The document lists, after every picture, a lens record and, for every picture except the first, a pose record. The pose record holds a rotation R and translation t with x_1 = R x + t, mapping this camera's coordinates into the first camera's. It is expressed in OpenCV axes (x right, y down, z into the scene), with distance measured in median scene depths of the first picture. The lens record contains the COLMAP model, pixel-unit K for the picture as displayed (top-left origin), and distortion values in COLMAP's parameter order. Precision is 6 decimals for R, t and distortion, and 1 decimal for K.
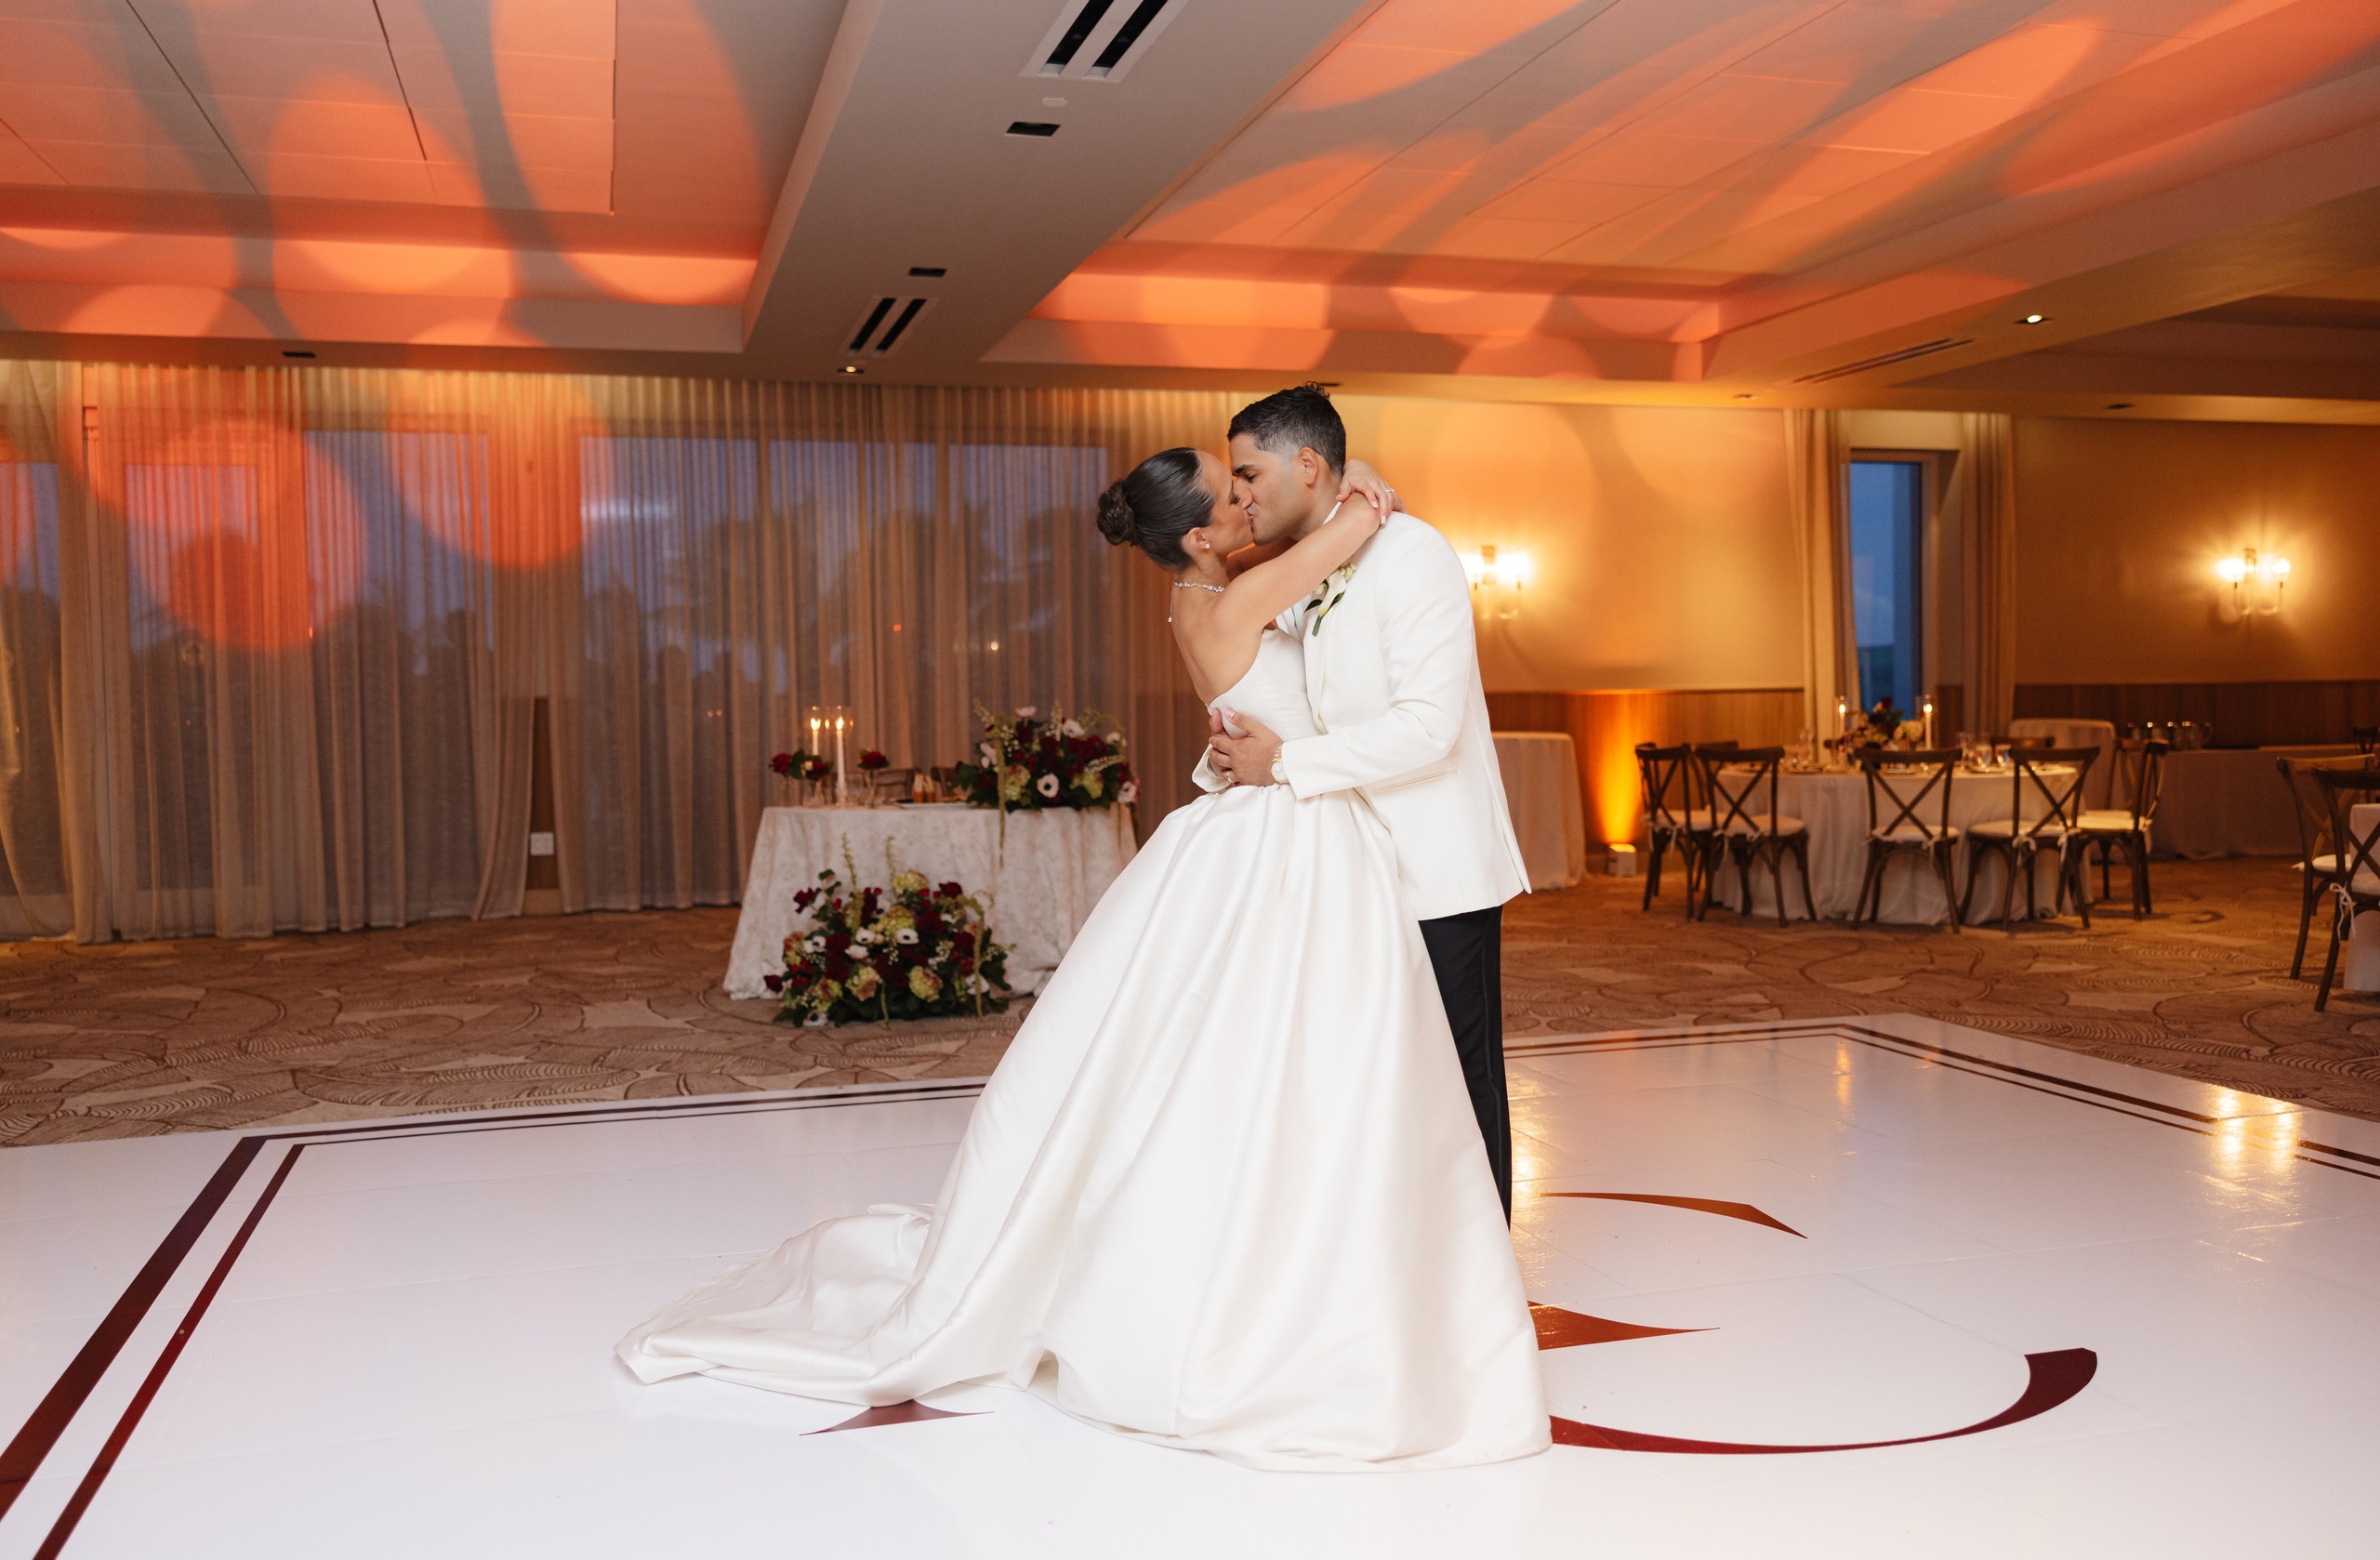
lens RADIAL K [[1950.8, 0, 1163.0], [0, 1950.8, 754.9], [0, 0, 1]] dist [0.005840, 0.002446]
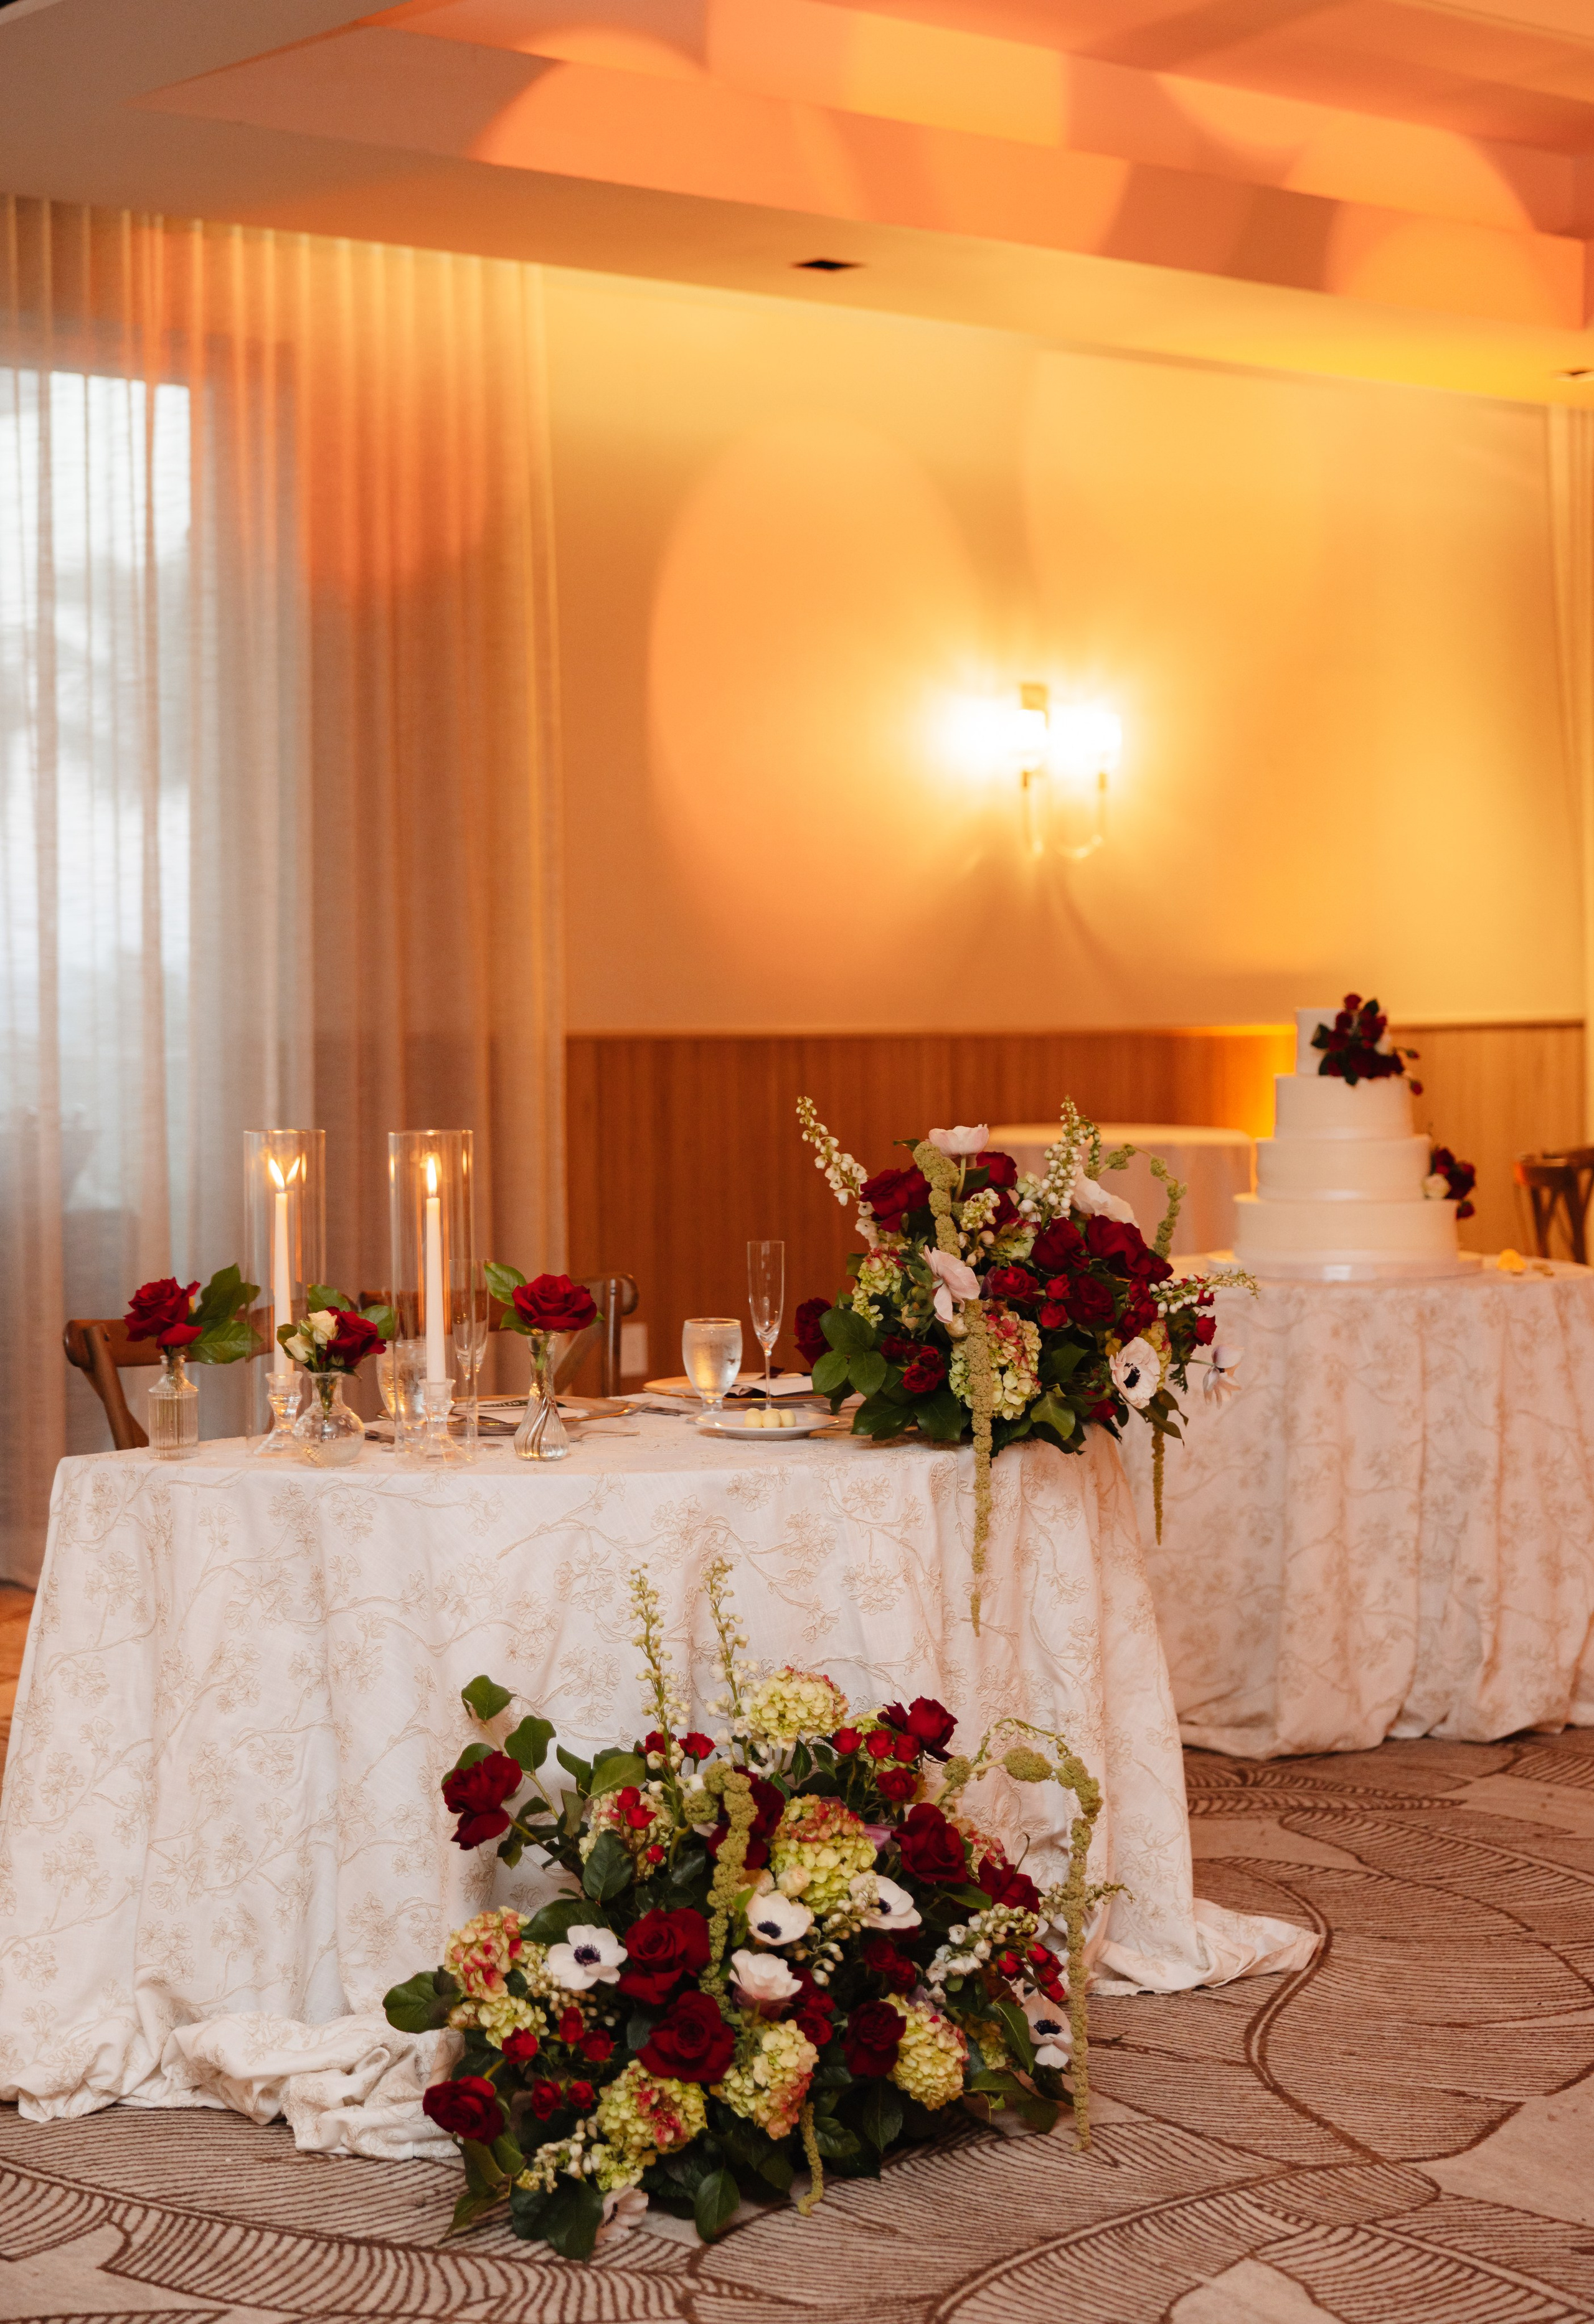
lens RADIAL K [[3840.9, 0, 795.0], [0, 3840.9, 995.2], [0, 0, 1]] dist [-0.020625, -0.052738]
pose [[0.912591, 0.006534, 0.408821, -0.314869], [0.004753, 0.999635, -0.026588, -0.025618], [-0.408845, 0.026207, 0.912227, 0.375808]]
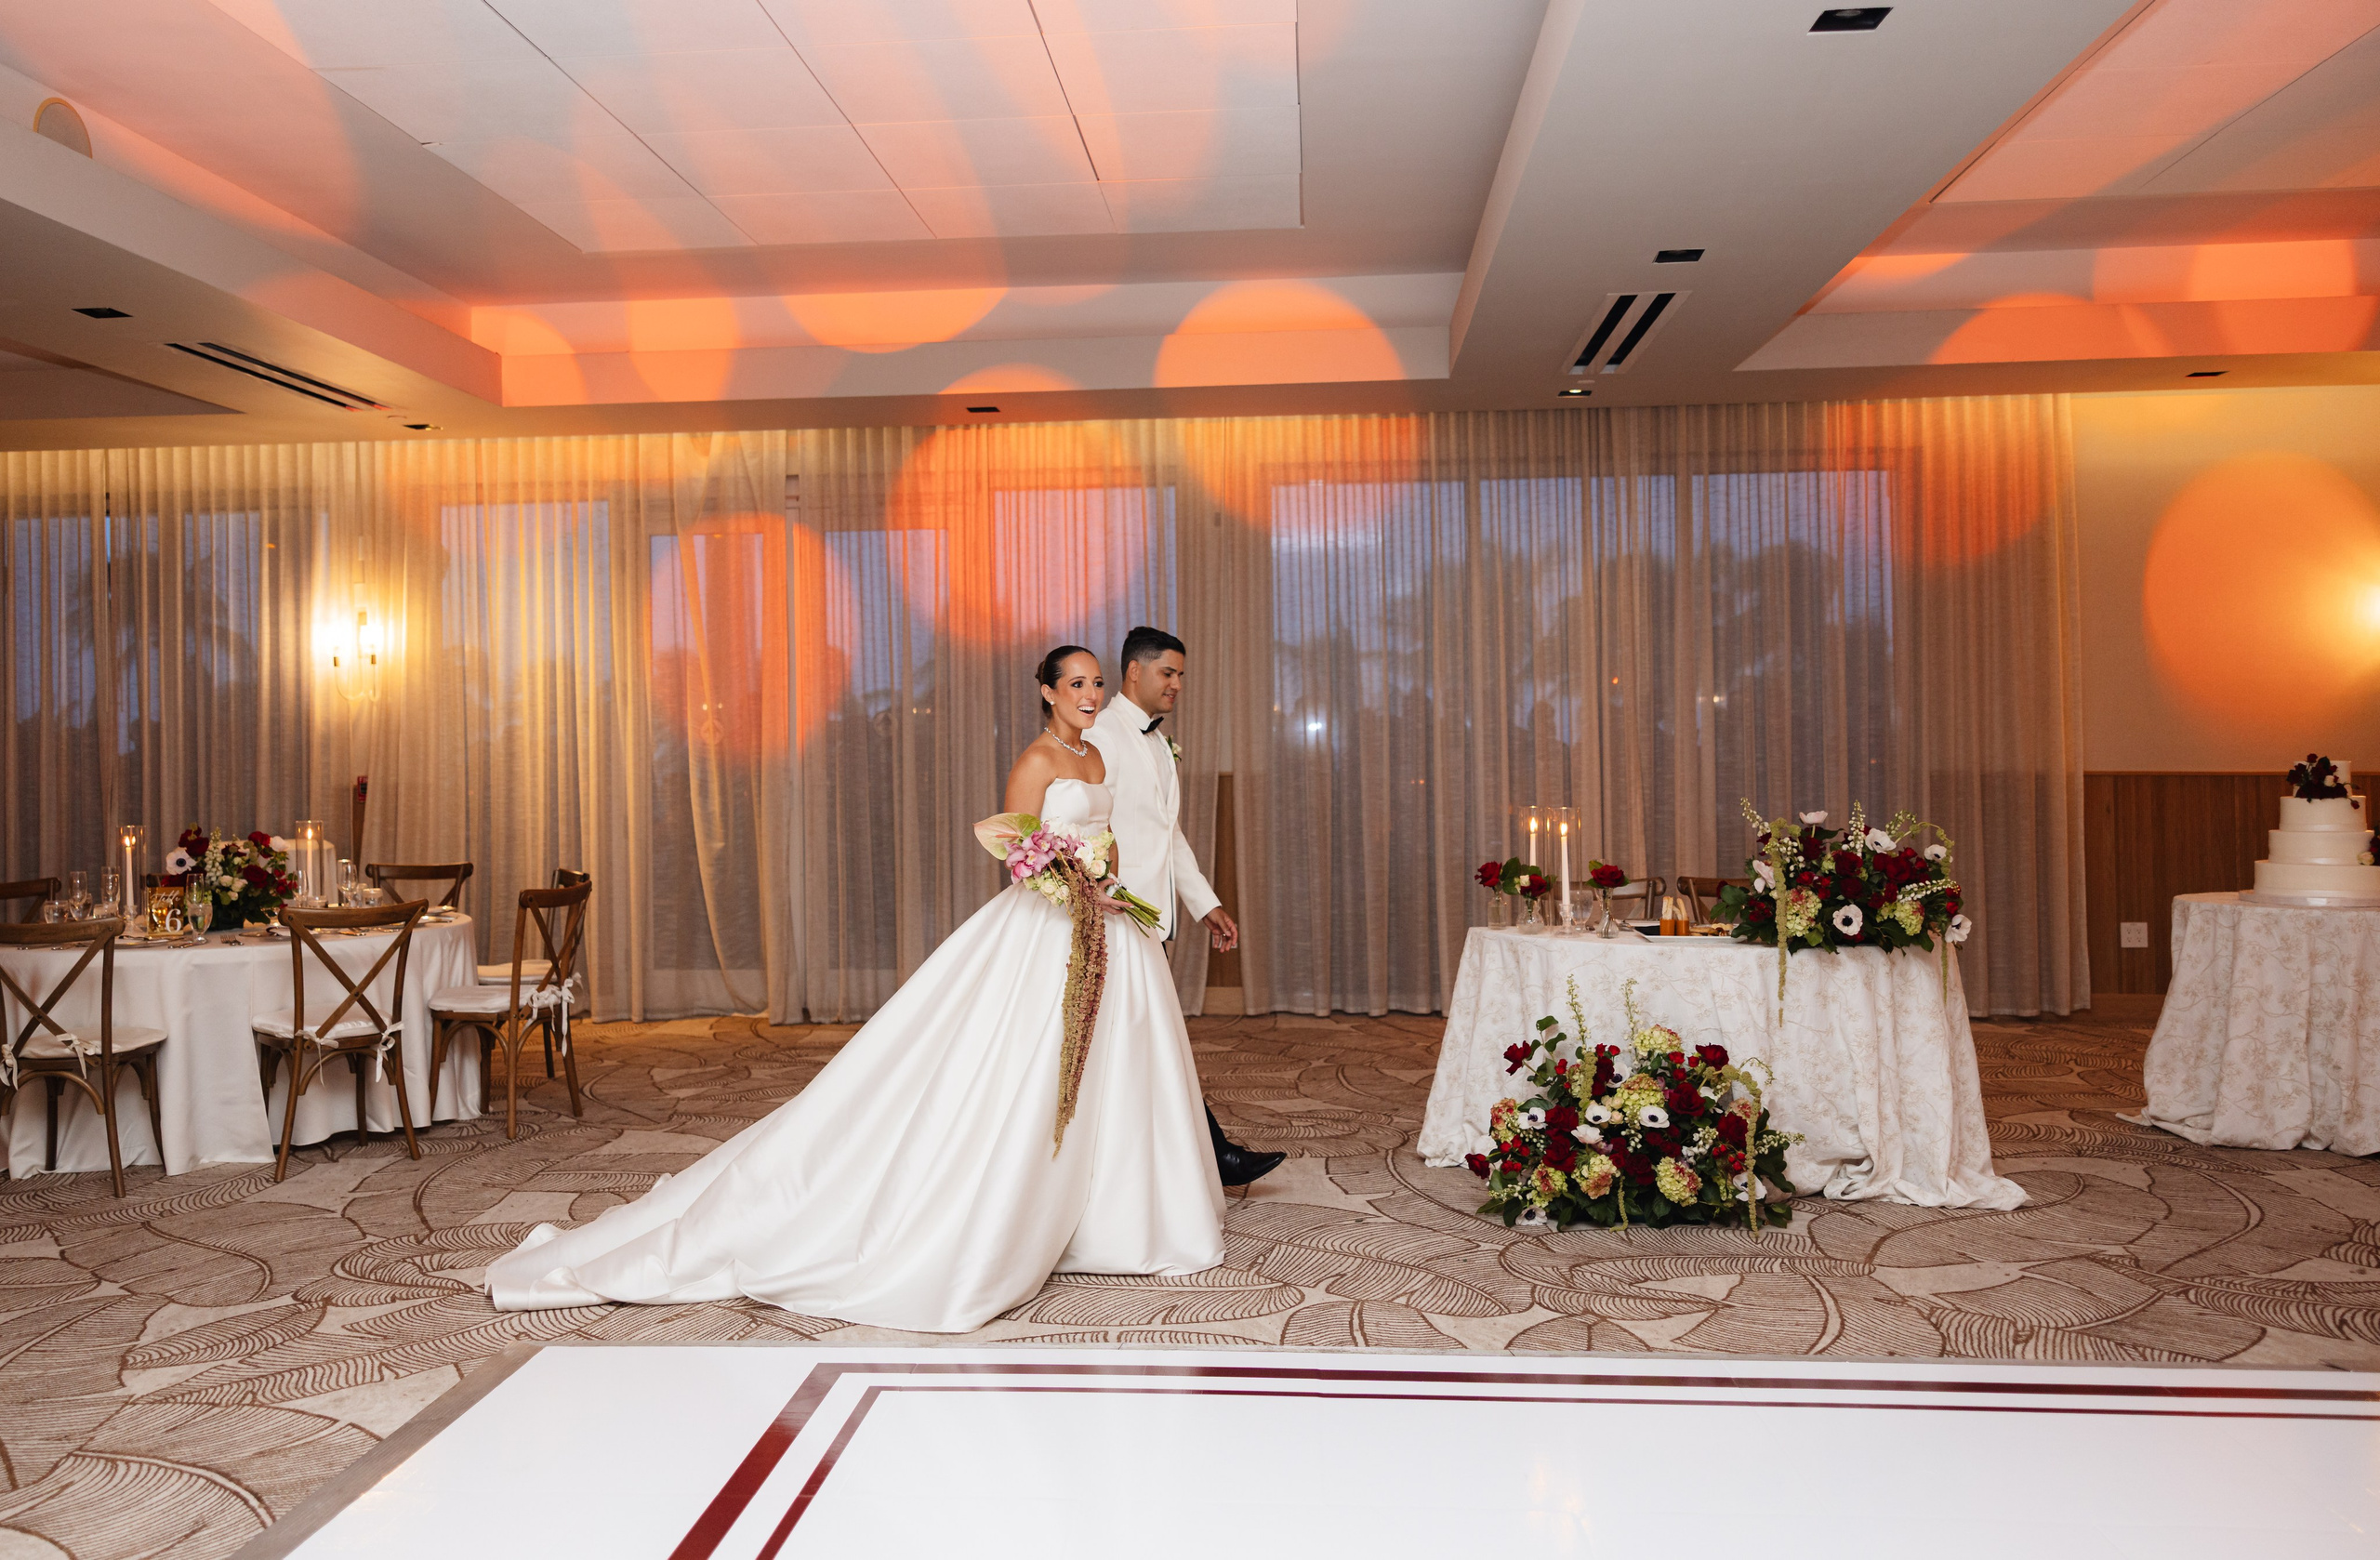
lens RADIAL K [[1960.8, 0, 1145.0], [0, 1960.8, 722.2], [0, 0, 1]] dist [0.008201, 0.010722]
pose [[0.933286, 0.000637, -0.359132, -0.034278], [-0.014837, 0.999213, -0.036786, -0.023798], [0.358826, 0.039660, 0.932561, 0.173300]]
